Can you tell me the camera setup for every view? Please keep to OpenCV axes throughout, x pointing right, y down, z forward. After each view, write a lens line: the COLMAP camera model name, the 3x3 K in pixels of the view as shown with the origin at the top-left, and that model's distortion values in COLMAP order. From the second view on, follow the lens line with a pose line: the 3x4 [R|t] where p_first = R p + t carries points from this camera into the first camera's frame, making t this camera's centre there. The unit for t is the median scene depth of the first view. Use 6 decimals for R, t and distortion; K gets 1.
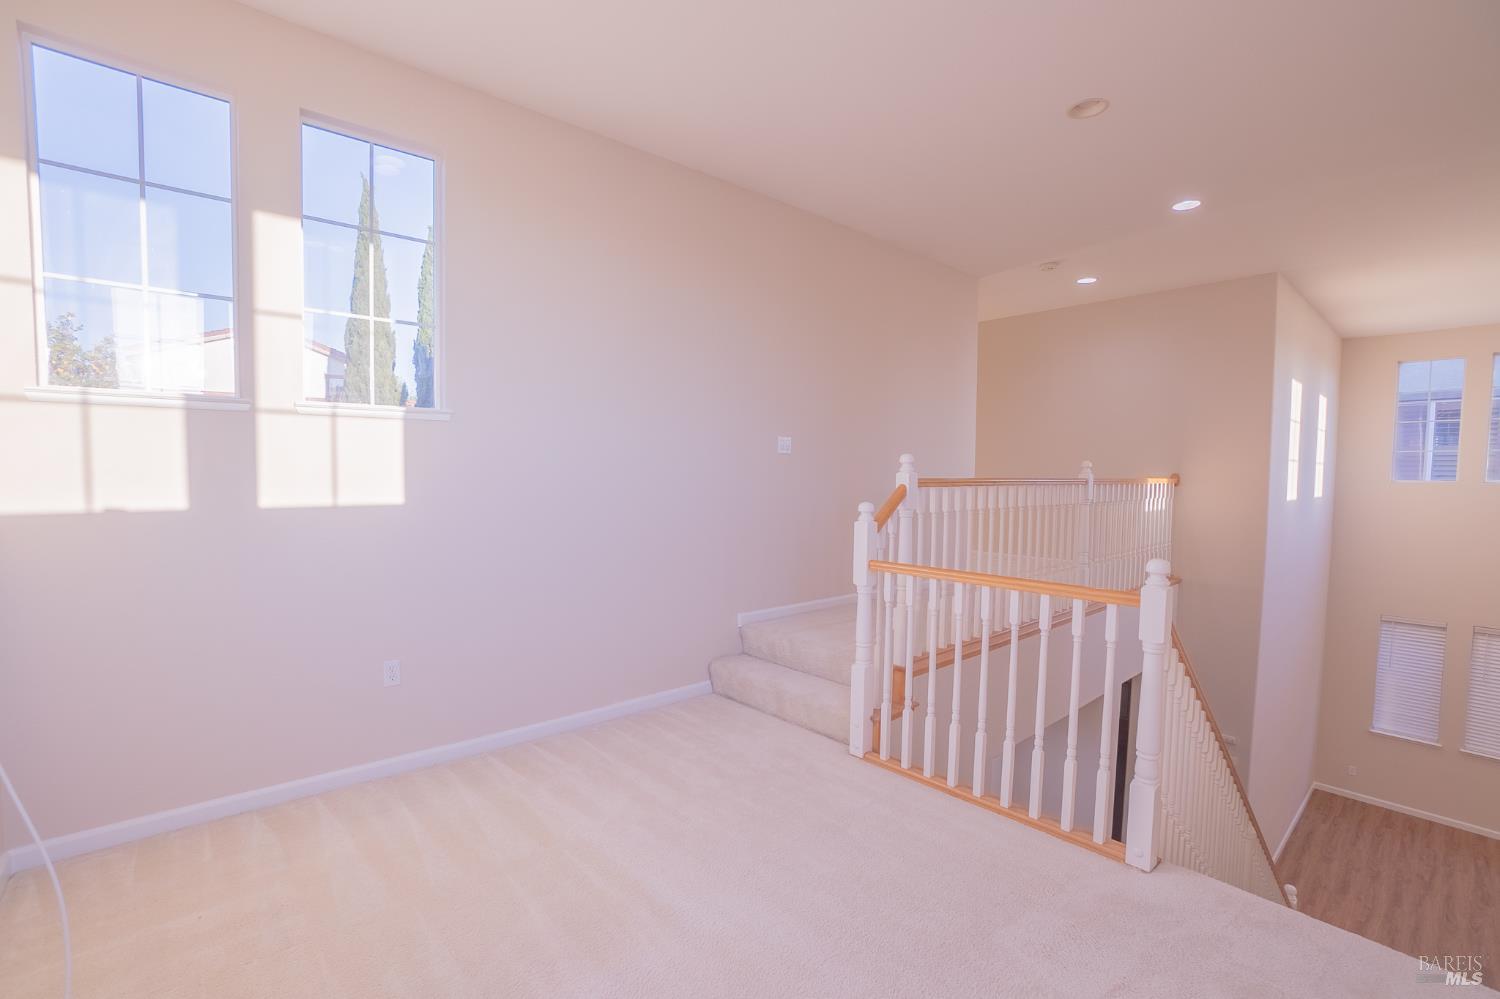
lens RADIAL K [[678.1, 0, 743.8], [0, 678.1, 498.6], [0, 0, 1]] dist [-0.008379, 0.000108]
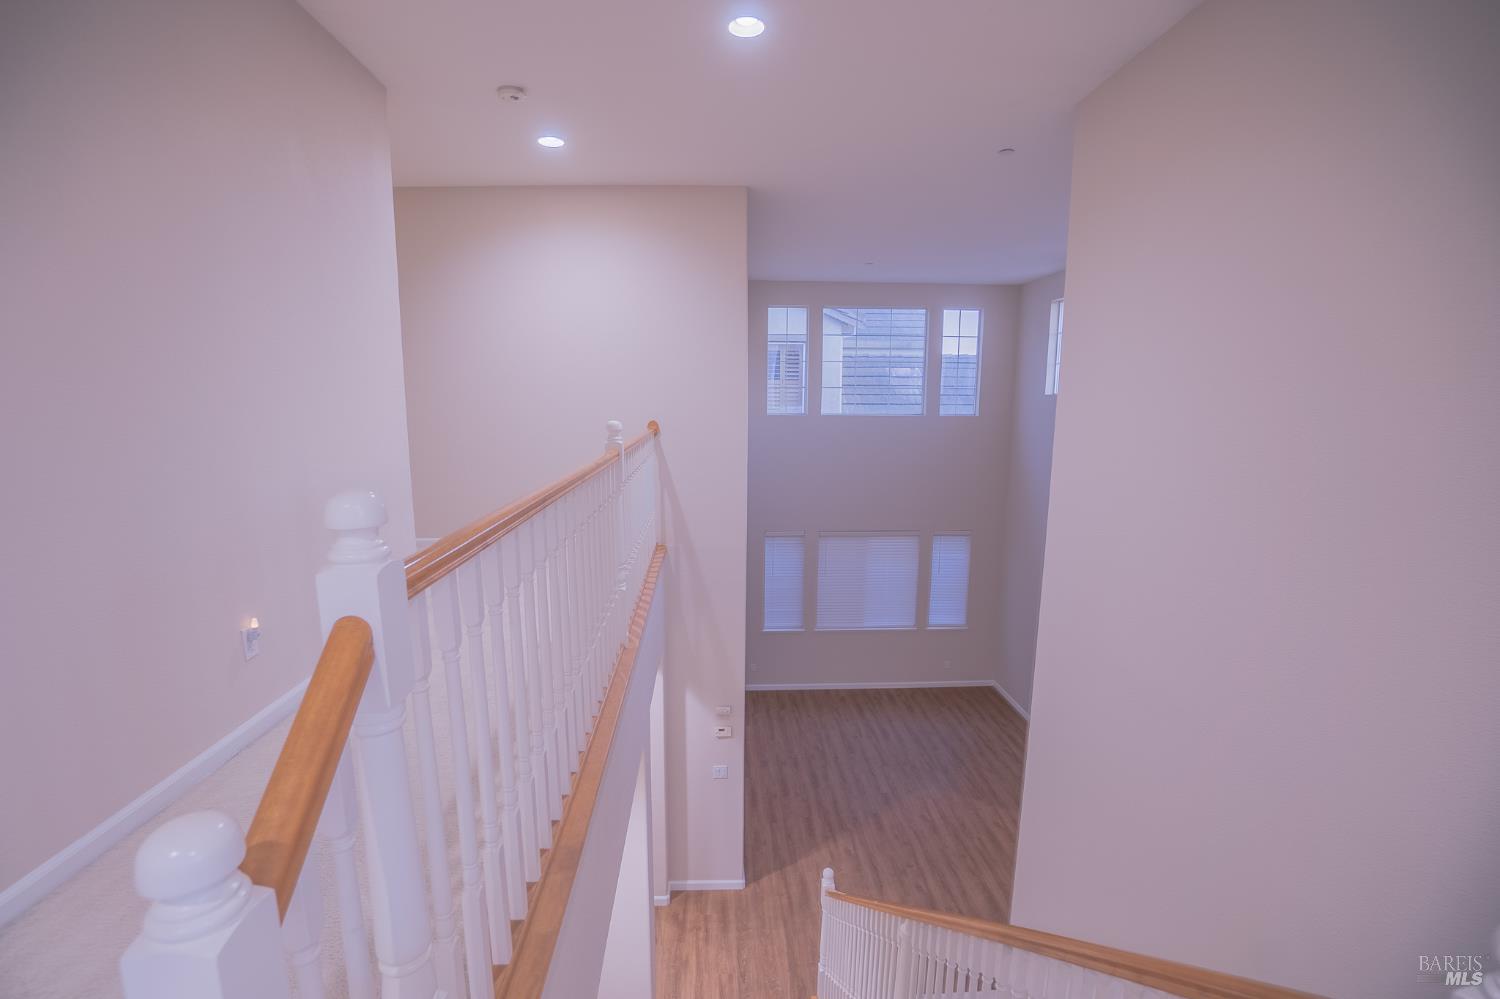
lens RADIAL K [[653.1, 0, 743.4], [0, 653.1, 503.8], [0, 0, 1]] dist [-0.001405, 0.000181]
pose [[0.636967, -0.127786, 0.760226, 0.080960], [0.036399, 0.990051, 0.135919, -0.046366], [-0.770031, -0.058904, 0.635281, 0.399239]]
